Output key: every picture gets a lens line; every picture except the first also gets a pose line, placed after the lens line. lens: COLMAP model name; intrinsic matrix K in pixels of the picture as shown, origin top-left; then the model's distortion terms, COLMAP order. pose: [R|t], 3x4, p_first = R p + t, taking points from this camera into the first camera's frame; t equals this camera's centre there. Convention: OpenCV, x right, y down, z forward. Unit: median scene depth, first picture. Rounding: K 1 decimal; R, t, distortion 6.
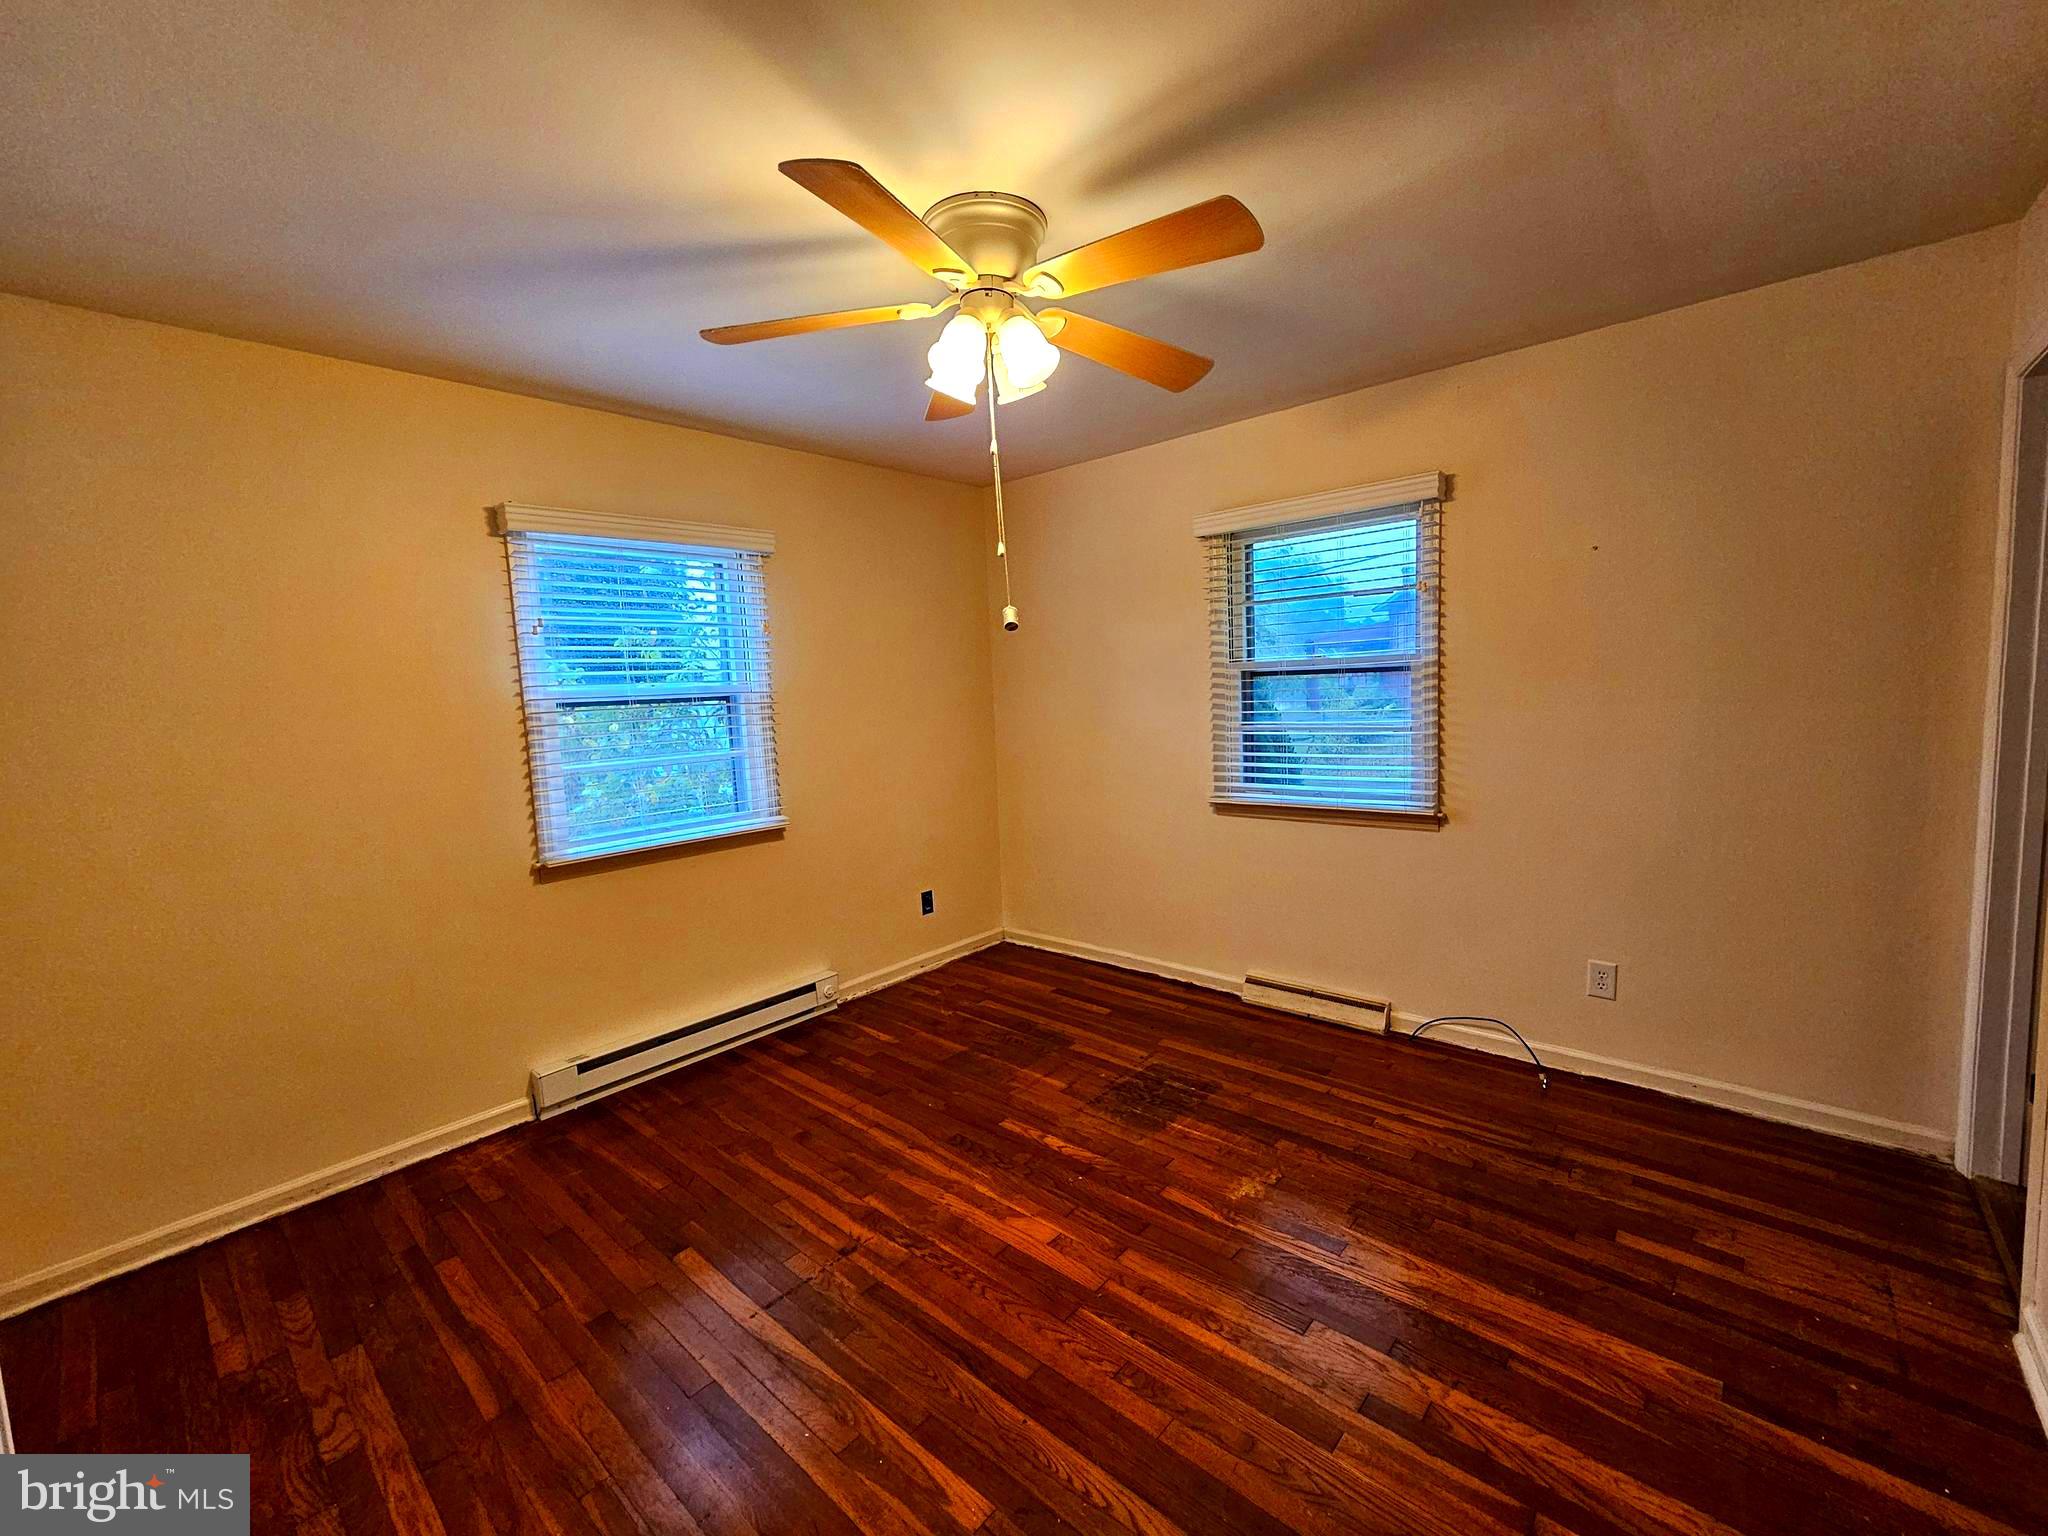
lens RADIAL K [[838.3, 0, 1028.1], [0, 838.3, 773.9], [0, 0, 1]] dist [-0.005226, 0.002623]
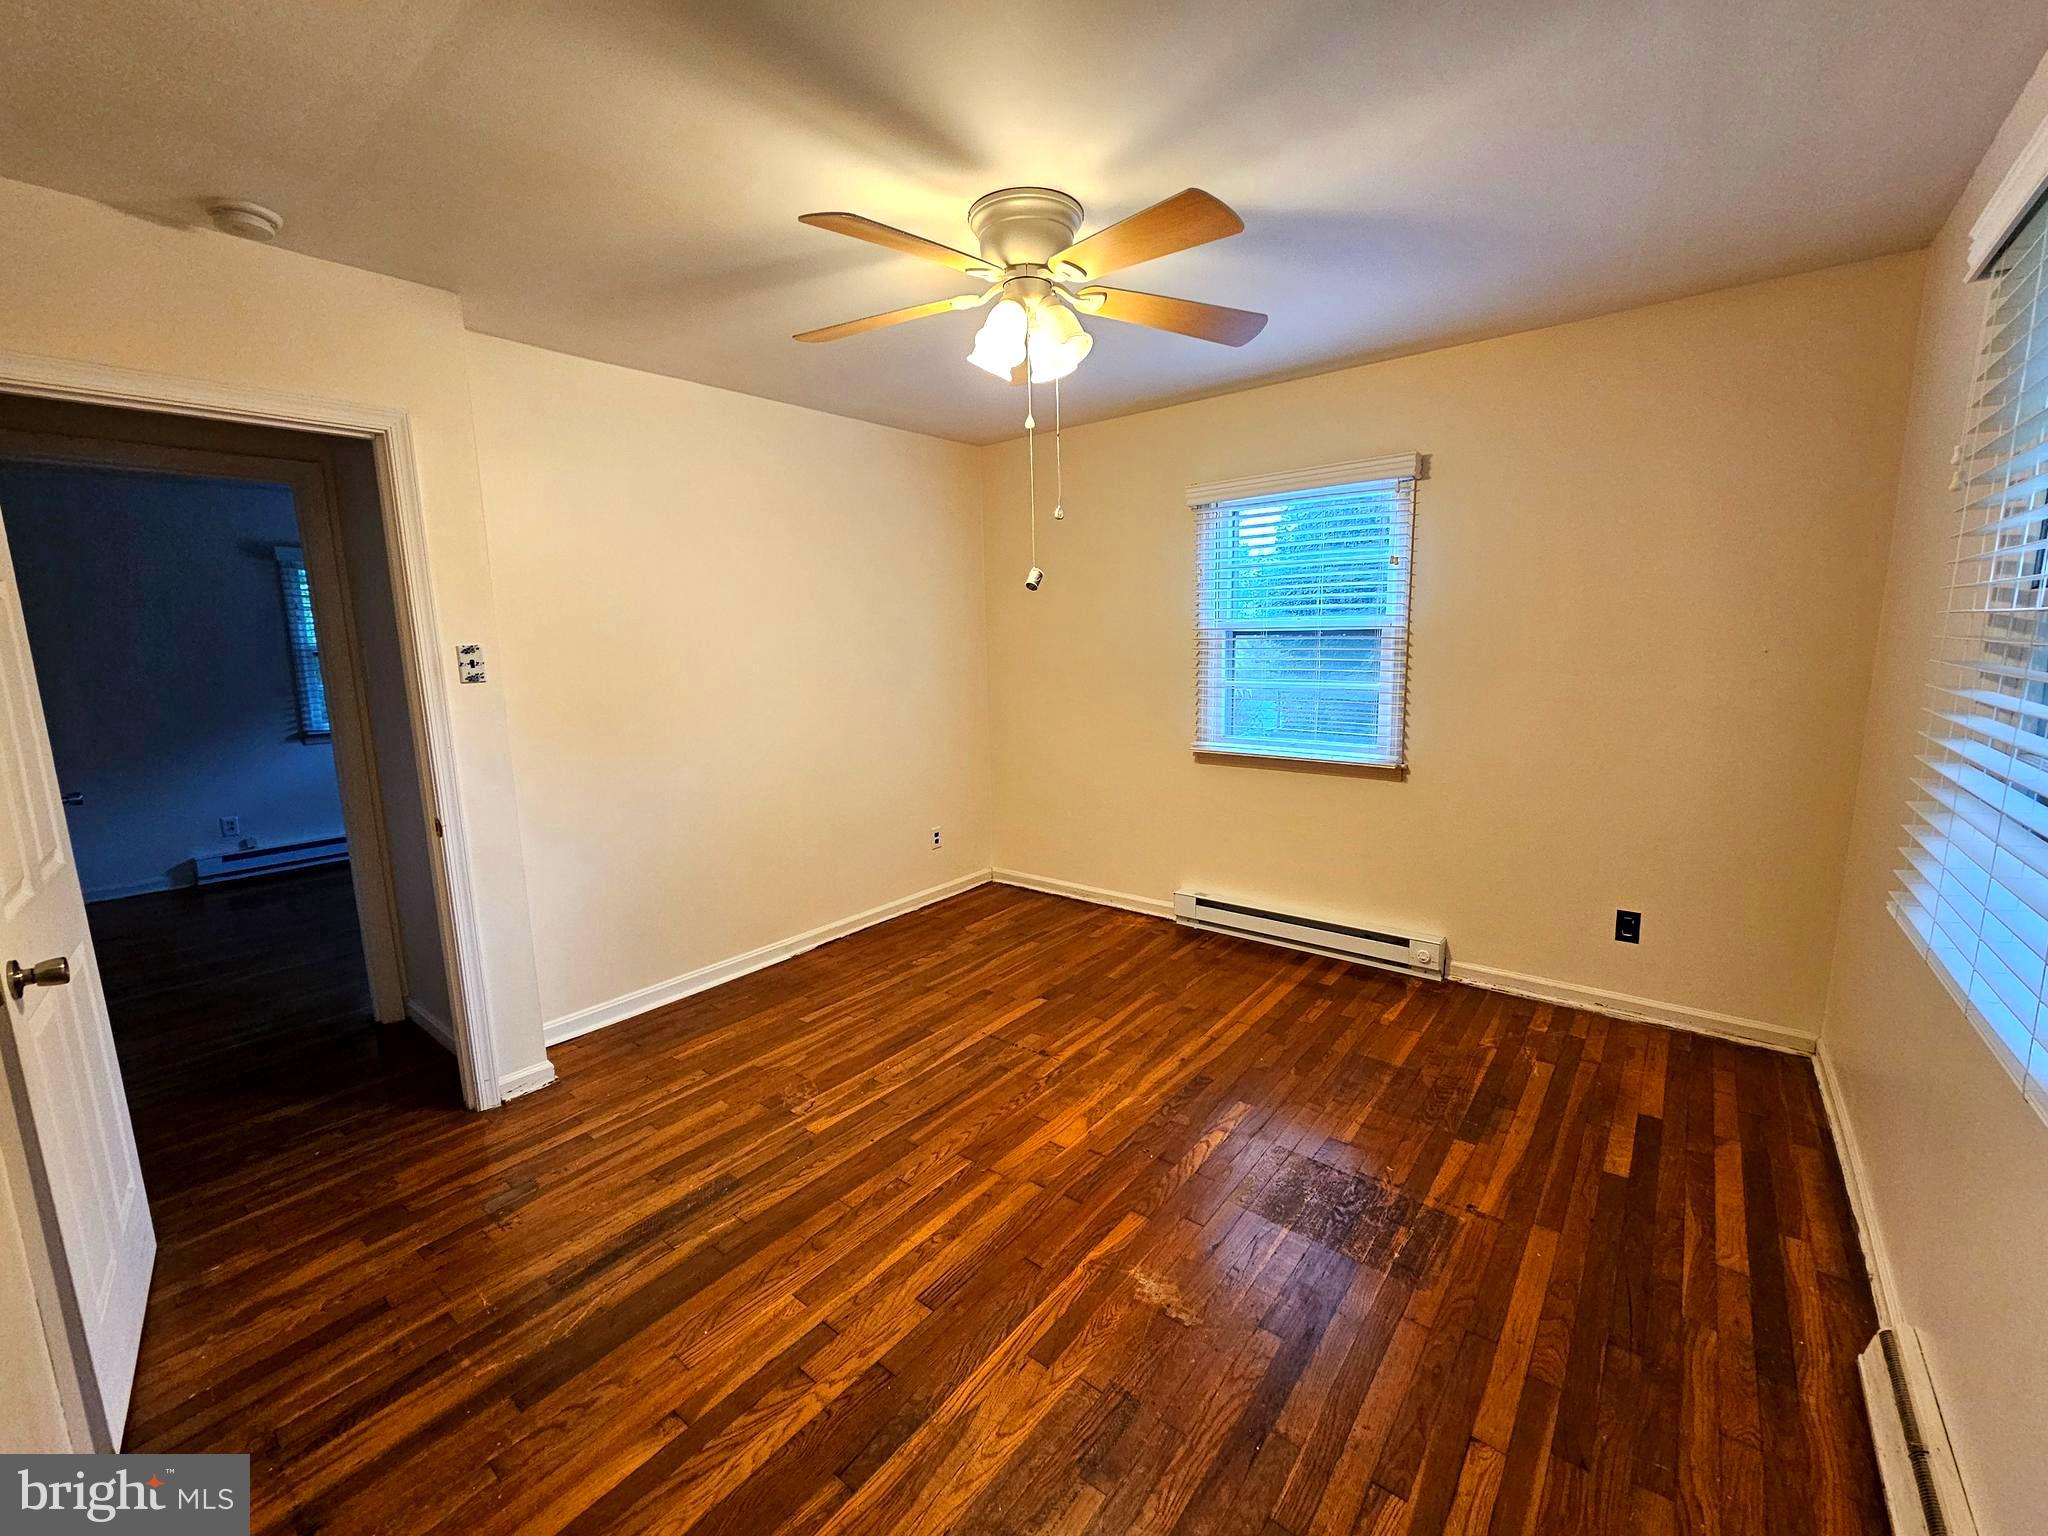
lens RADIAL K [[838.3, 0, 1028.7], [0, 838.3, 773.6], [0, 0, 1]] dist [-0.005226, 0.002623]
pose [[0.050538, 0.207390, -0.976952, 0.882725], [-0.089548, 0.975203, 0.202387, -0.116266], [0.994699, 0.077256, 0.067857, 0.759442]]
